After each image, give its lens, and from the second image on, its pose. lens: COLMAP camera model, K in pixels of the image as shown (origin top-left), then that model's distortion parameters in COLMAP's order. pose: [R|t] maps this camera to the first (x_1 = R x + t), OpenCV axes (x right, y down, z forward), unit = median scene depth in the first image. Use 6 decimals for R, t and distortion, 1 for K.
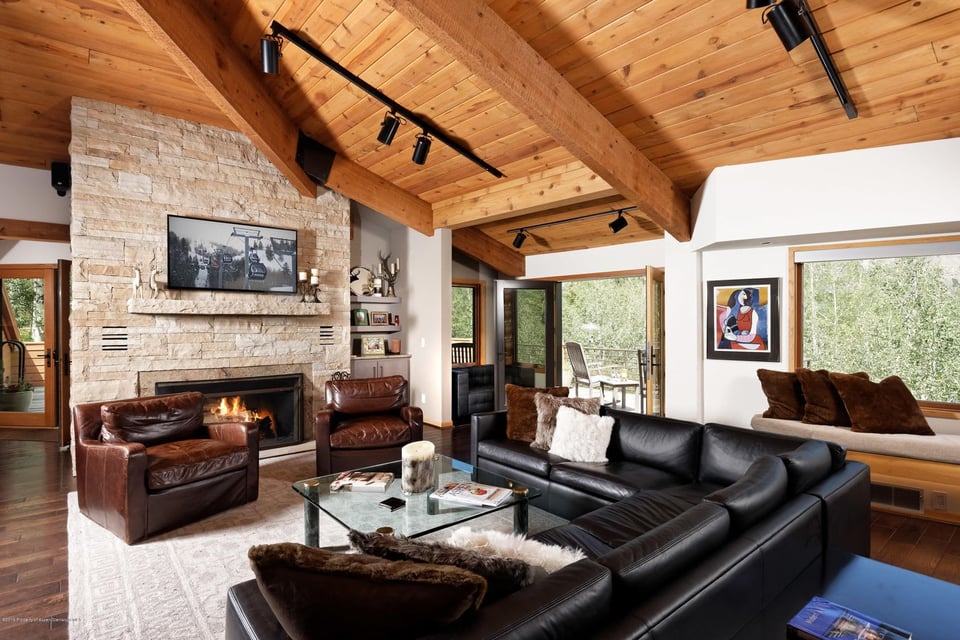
lens RADIAL K [[486.3, 0, 476.1], [0, 486.3, 323.1], [0, 0, 1]] dist [0.001984, 0.000020]
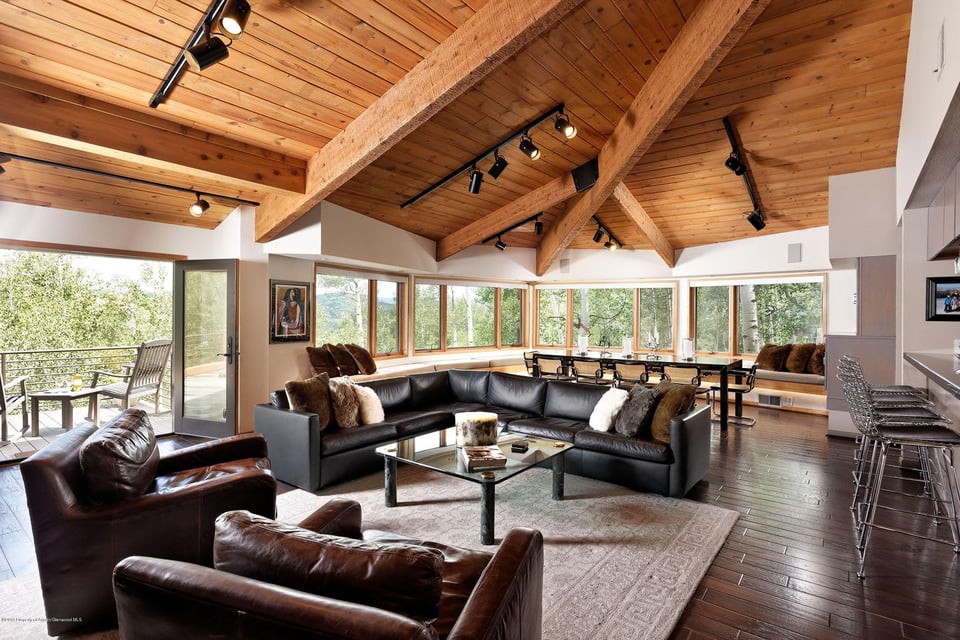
lens RADIAL K [[486.3, 0, 476.8], [0, 486.3, 316.9], [0, 0, 1]] dist [0.001984, 0.000020]
pose [[-0.207370, -0.008510, 0.978225, -0.852309], [-0.008215, 0.999942, 0.006958, -0.005803], [-0.978228, -0.006593, -0.207428, 0.792770]]
